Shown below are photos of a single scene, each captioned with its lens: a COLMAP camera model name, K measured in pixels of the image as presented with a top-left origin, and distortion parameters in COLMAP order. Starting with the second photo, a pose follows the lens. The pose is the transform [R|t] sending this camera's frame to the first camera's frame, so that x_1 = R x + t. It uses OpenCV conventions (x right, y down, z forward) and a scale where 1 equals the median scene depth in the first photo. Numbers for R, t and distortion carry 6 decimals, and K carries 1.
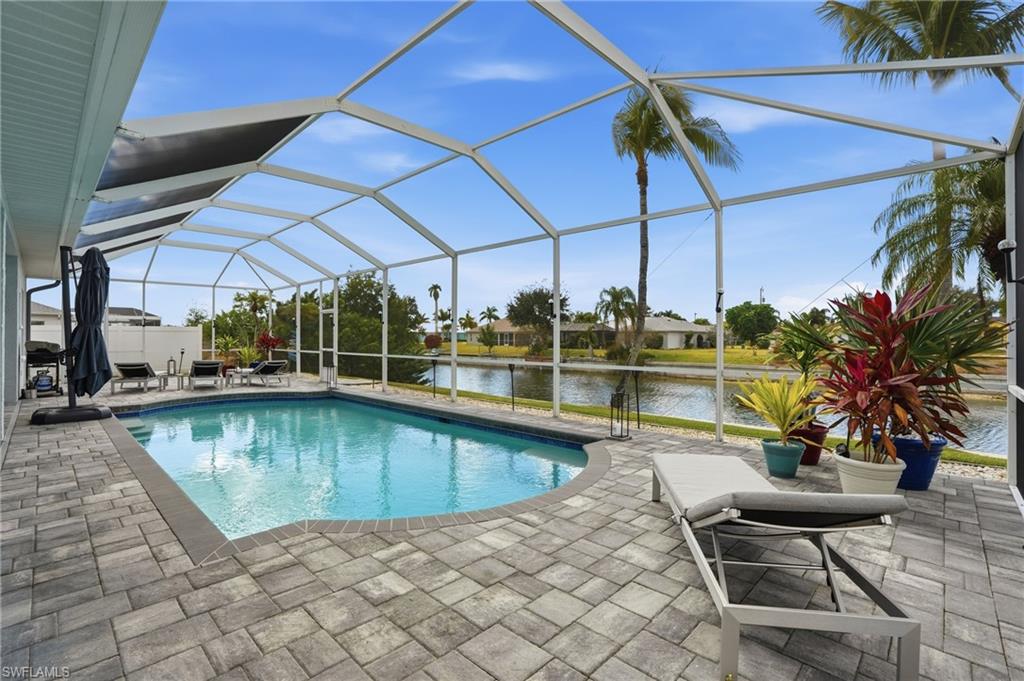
lens RADIAL K [[473.1, 0, 515.1], [0, 473.1, 340.1], [0, 0, 1]] dist [-0.075919, 0.028167]
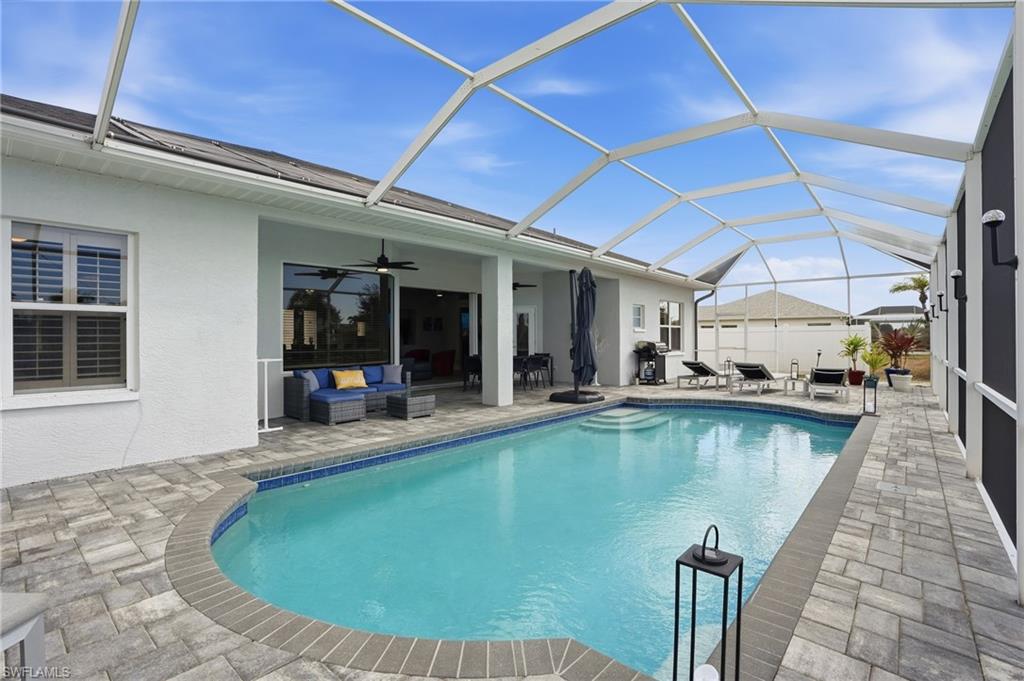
lens RADIAL K [[480.9, 0, 511.2], [0, 480.9, 336.6], [0, 0, 1]] dist [-0.065762, 0.021764]
pose [[0.053195, -0.009738, -0.998537, 0.732650], [0.000302, 0.999953, -0.009736, 0.002837], [0.998584, 0.000217, 0.053196, 1.379005]]
